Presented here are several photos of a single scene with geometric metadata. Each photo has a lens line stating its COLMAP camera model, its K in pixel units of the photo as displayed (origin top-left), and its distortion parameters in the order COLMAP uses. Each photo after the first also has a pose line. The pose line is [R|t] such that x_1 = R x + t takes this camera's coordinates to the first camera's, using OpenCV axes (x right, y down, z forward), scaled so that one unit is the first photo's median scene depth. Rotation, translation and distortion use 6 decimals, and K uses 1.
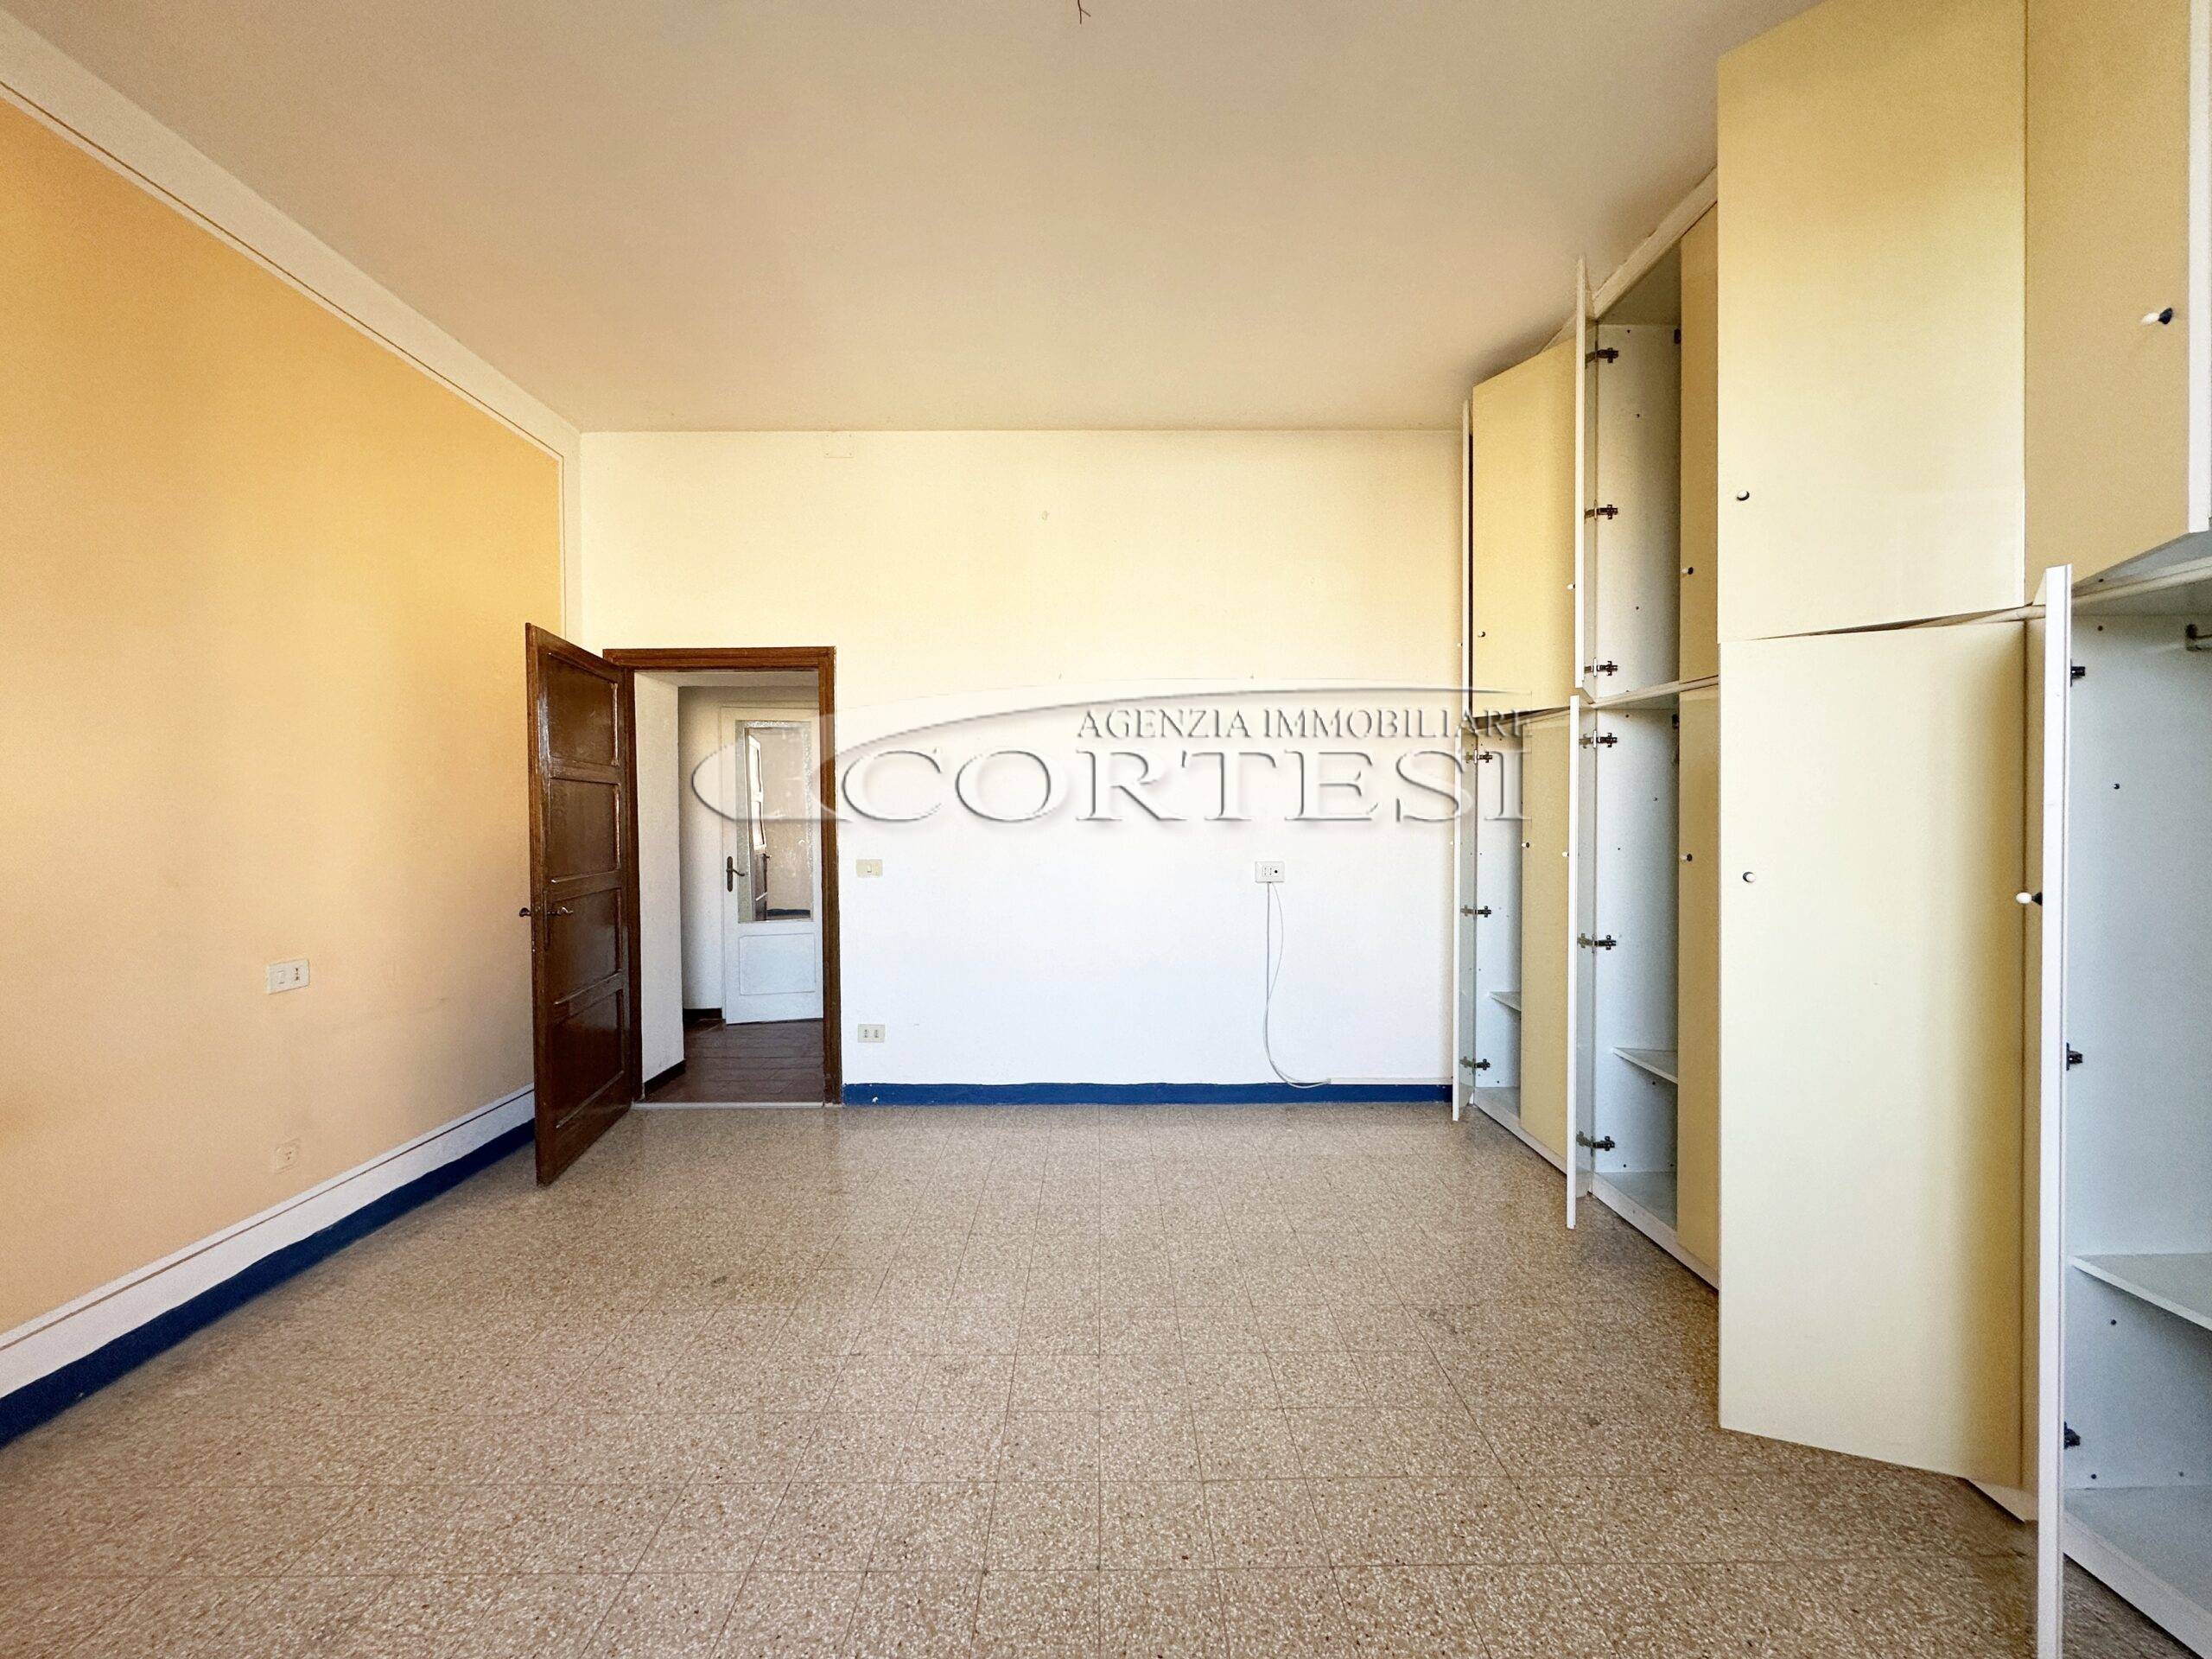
lens RADIAL K [[877.1, 0, 1105.4], [0, 877.1, 831.0], [0, 0, 1]] dist [-0.003735, 0.000292]
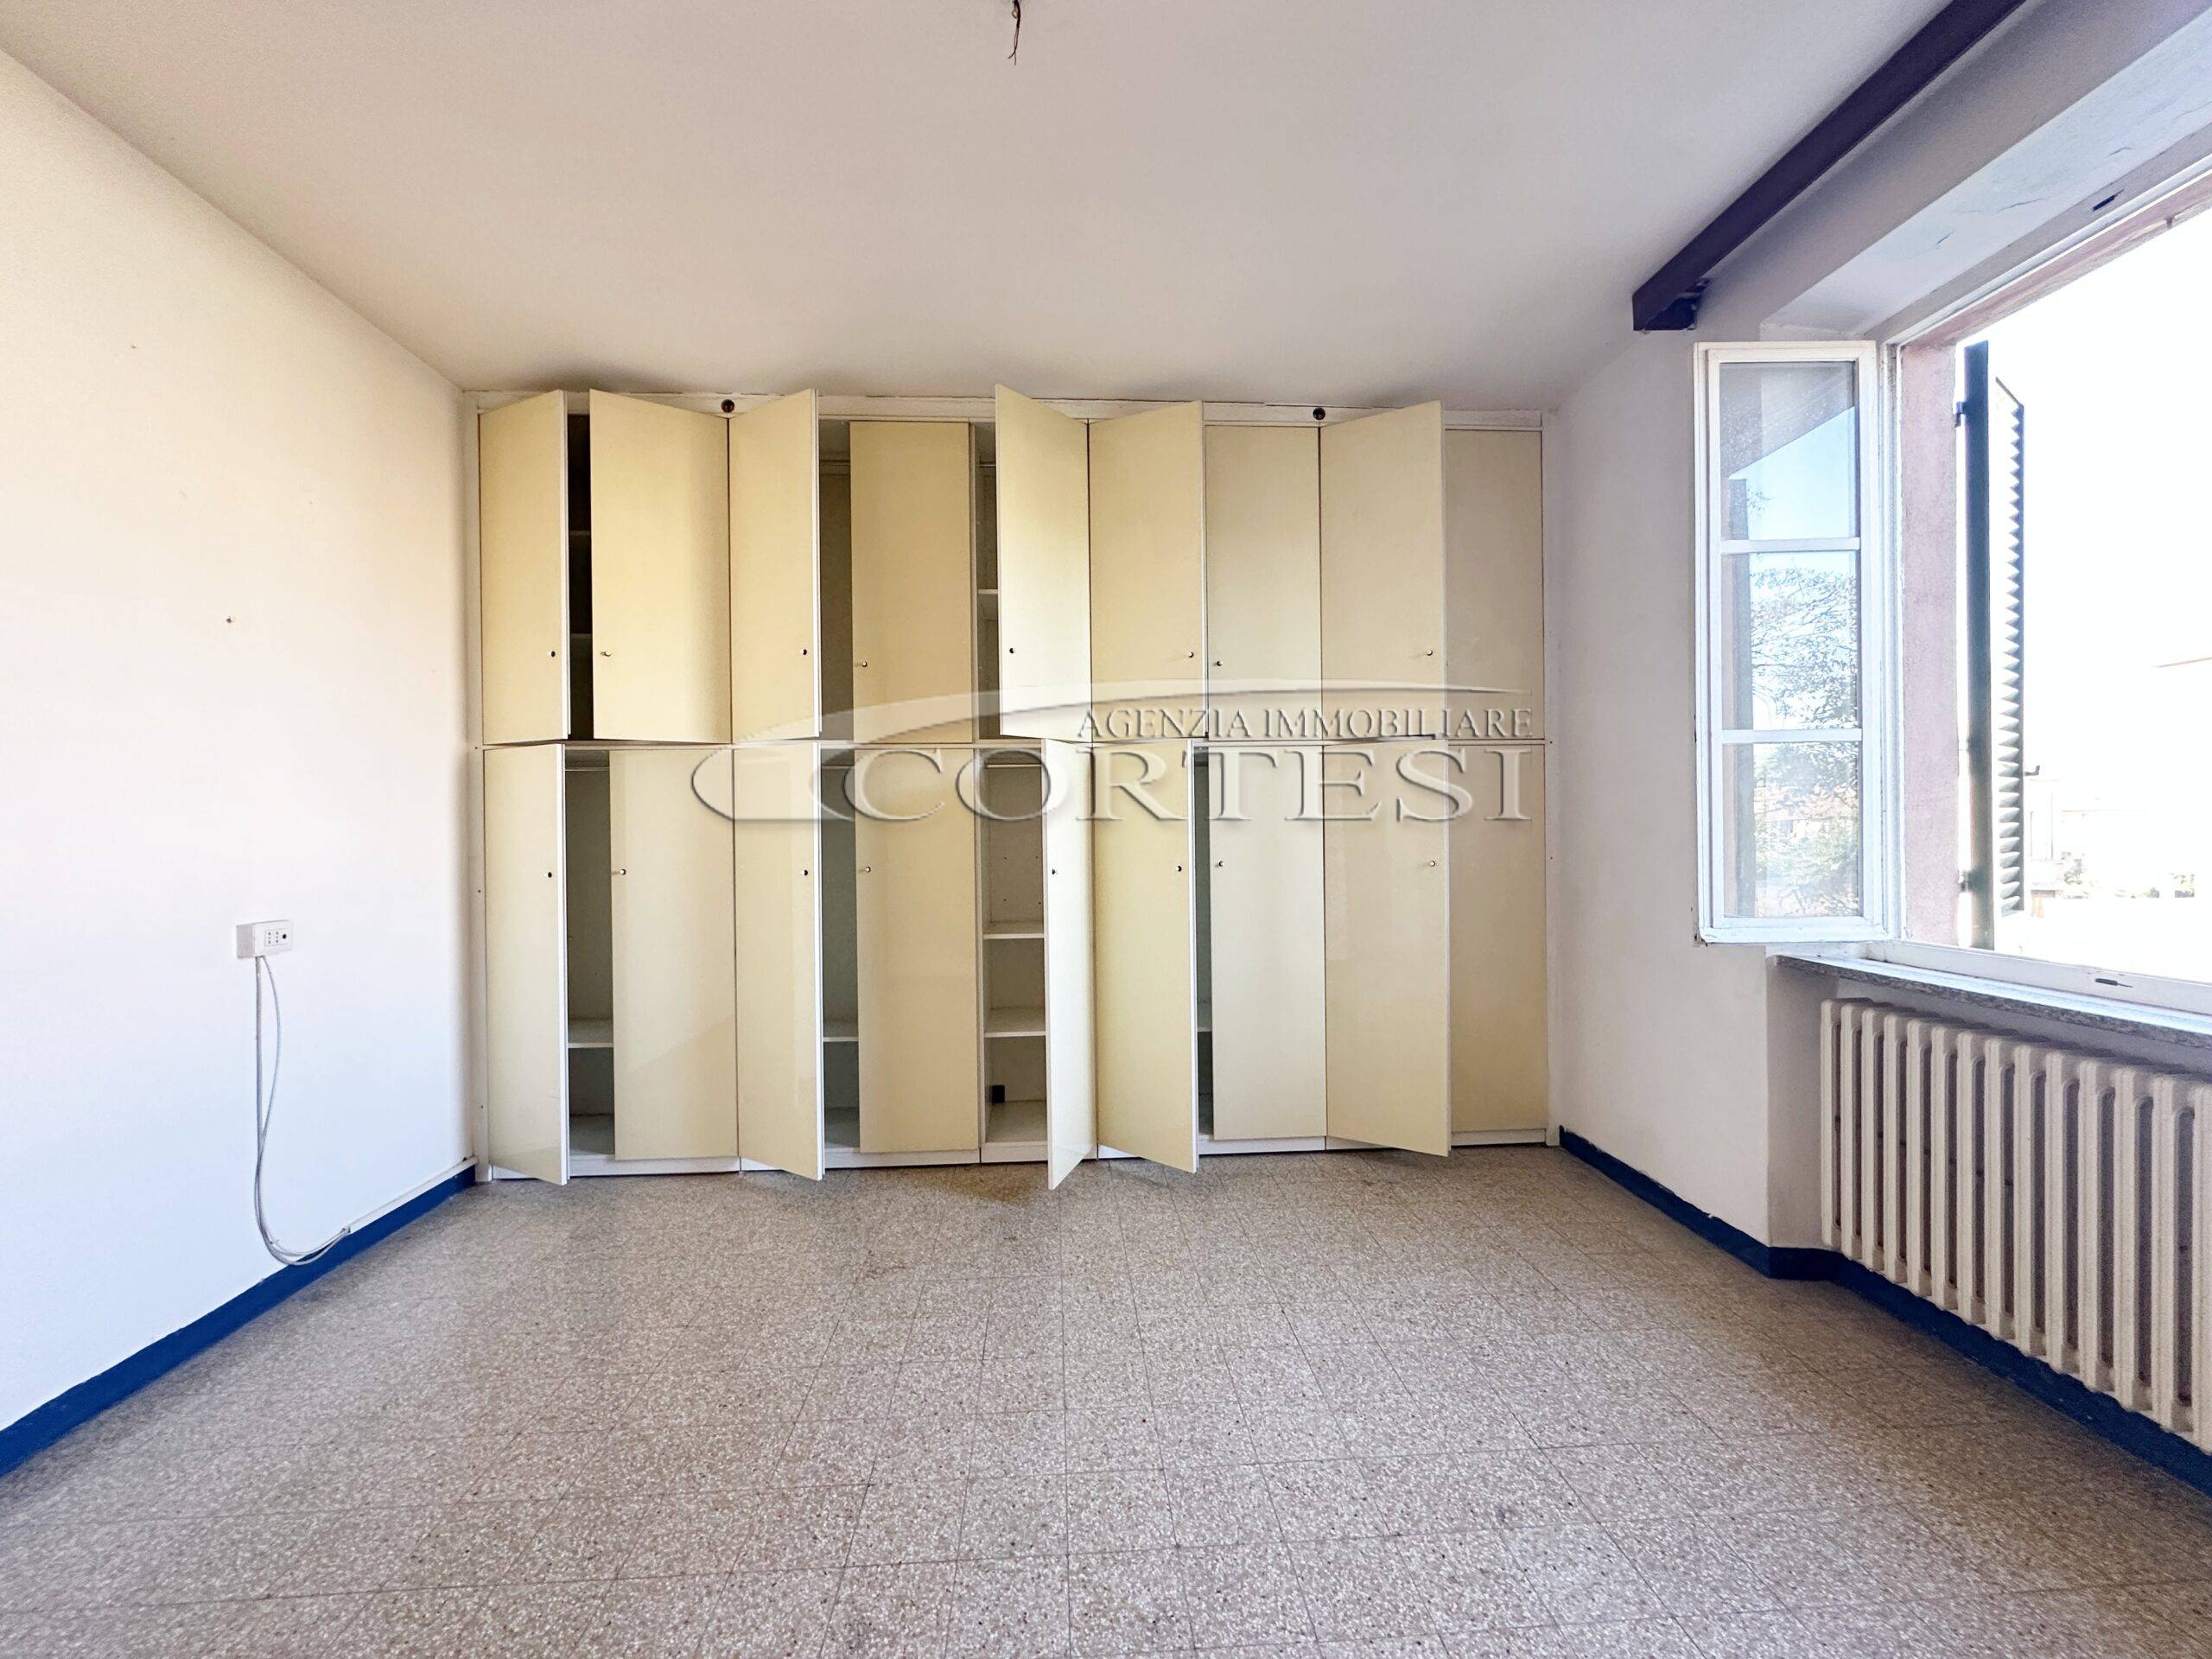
lens RADIAL K [[877.1, 0, 1105.4], [0, 877.1, 831.0], [0, 0, 1]] dist [-0.003735, 0.000292]
pose [[-0.053727, 0.001033, 0.998555, -0.939483], [0.029091, 0.999577, 0.000531, -0.025732], [-0.998132, 0.029078, -0.053734, 0.873918]]
